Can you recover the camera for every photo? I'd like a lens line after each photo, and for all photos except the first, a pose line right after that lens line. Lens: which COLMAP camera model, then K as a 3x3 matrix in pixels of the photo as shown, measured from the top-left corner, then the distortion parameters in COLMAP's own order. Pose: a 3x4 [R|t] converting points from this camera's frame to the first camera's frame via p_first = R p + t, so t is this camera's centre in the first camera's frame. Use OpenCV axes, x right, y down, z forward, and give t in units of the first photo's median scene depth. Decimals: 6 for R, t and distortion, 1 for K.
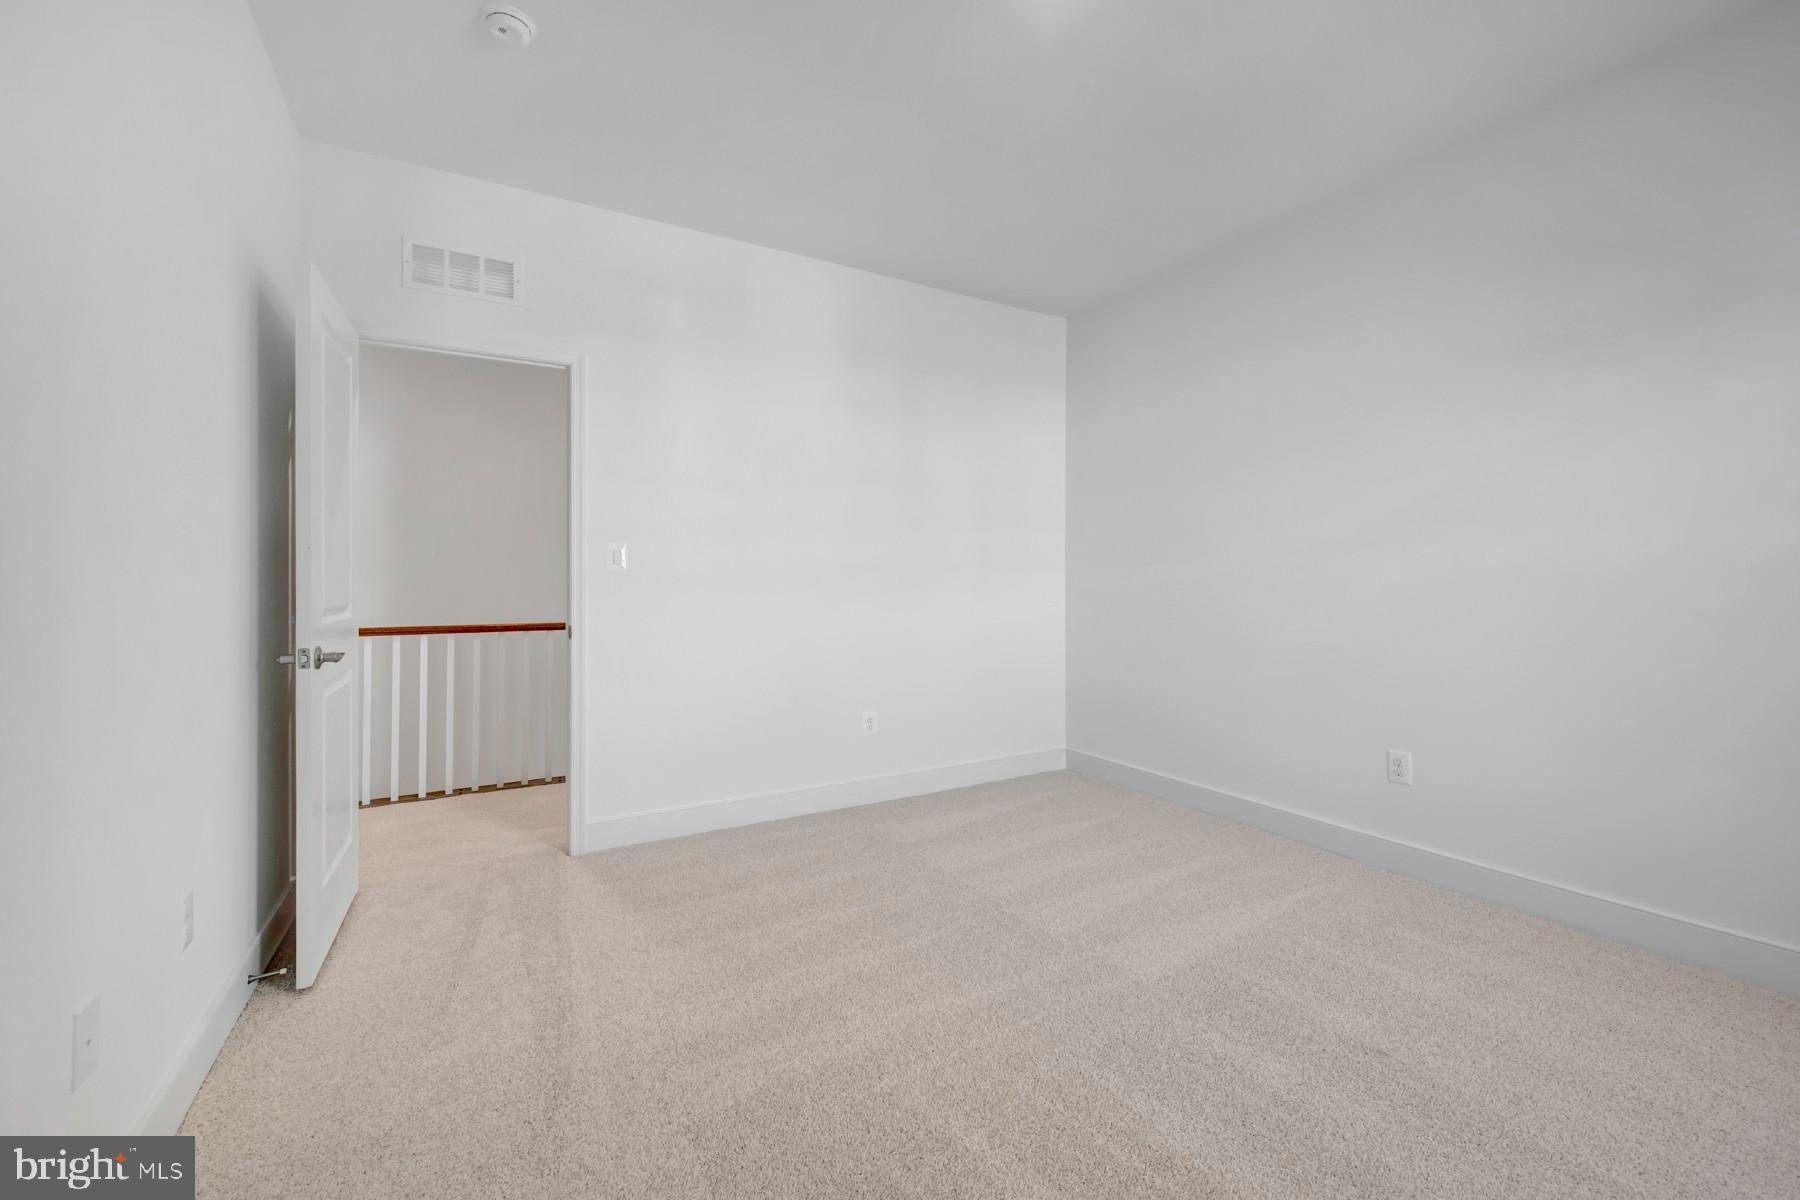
lens RADIAL K [[724.6, 0, 904.9], [0, 724.6, 586.1], [0, 0, 1]] dist [0.000569, 0.000226]
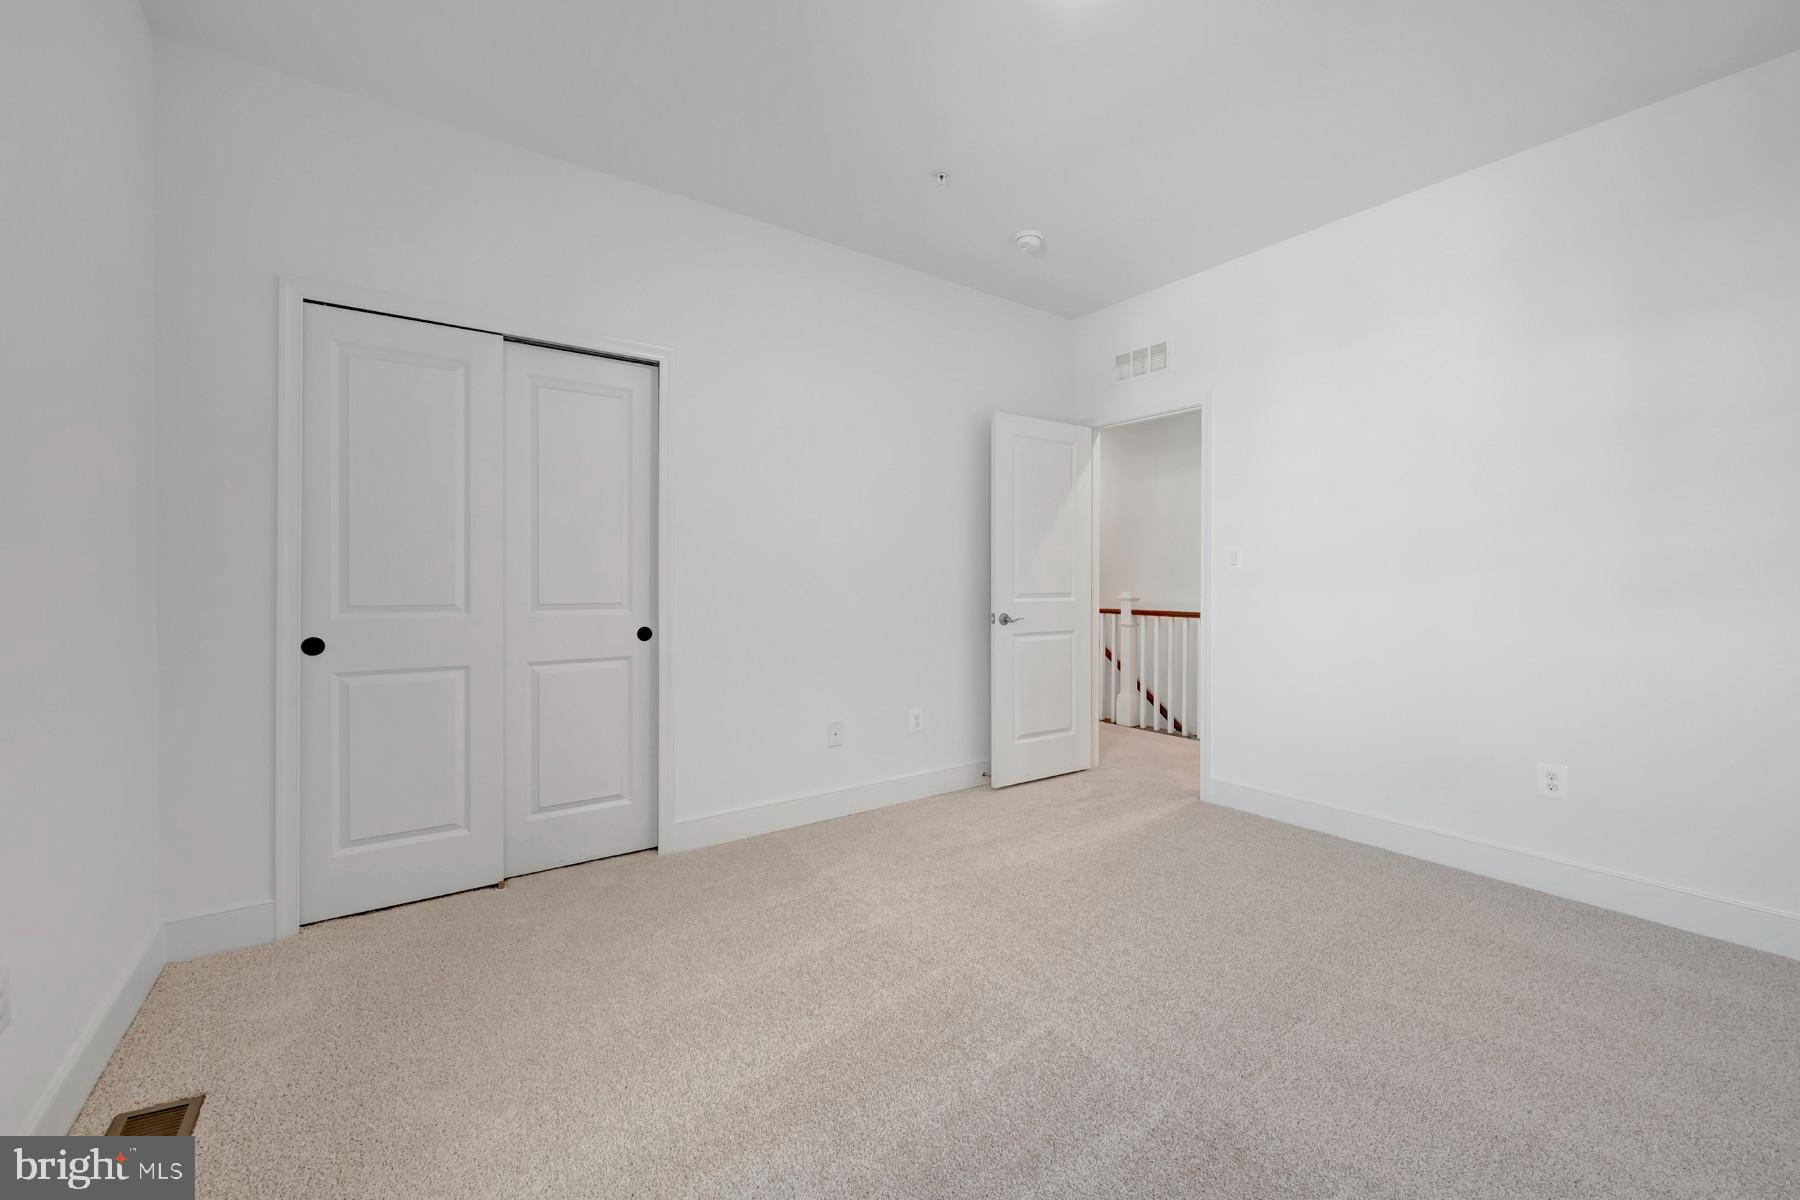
lens RADIAL K [[724.6, 0, 904.9], [0, 724.6, 586.1], [0, 0, 1]] dist [0.000569, 0.000226]
pose [[0.094325, 0.014438, -0.995437, 0.757773], [0.005593, 0.999871, 0.015032, -0.017494], [0.995526, -0.006986, 0.094232, 0.393780]]
